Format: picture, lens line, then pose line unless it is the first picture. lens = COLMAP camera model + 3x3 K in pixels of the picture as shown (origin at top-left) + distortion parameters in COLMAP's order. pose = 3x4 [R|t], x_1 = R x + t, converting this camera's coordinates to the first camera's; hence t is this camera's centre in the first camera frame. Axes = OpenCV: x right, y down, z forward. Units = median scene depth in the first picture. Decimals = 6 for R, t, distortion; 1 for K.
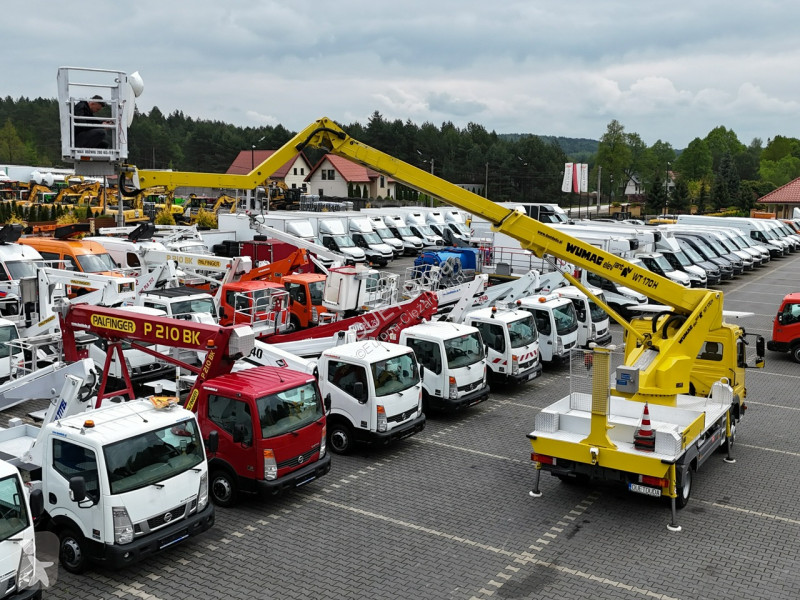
lens RADIAL K [[834.1, 0, 400.0], [0, 834.1, 300.0], [0, 0, 1]] dist [0.131861, -0.255329]
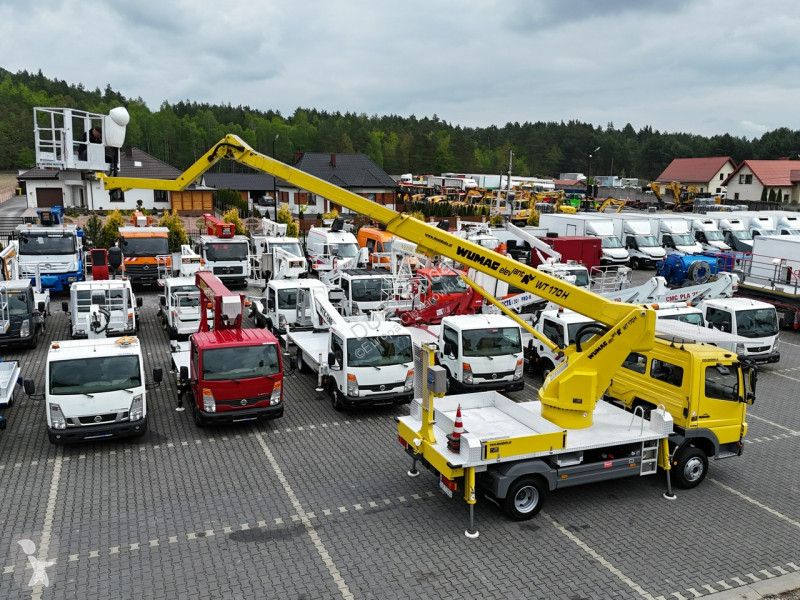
lens RADIAL K [[689.2, 0, 400.0], [0, 689.2, 300.0], [0, 0, 1]] dist [0.096386, -0.123583]
pose [[0.819471, 0.097896, -0.564697, 0.654884], [-0.085436, 0.995161, 0.048540, -0.037960], [0.566716, 0.008469, 0.823869, 0.252634]]
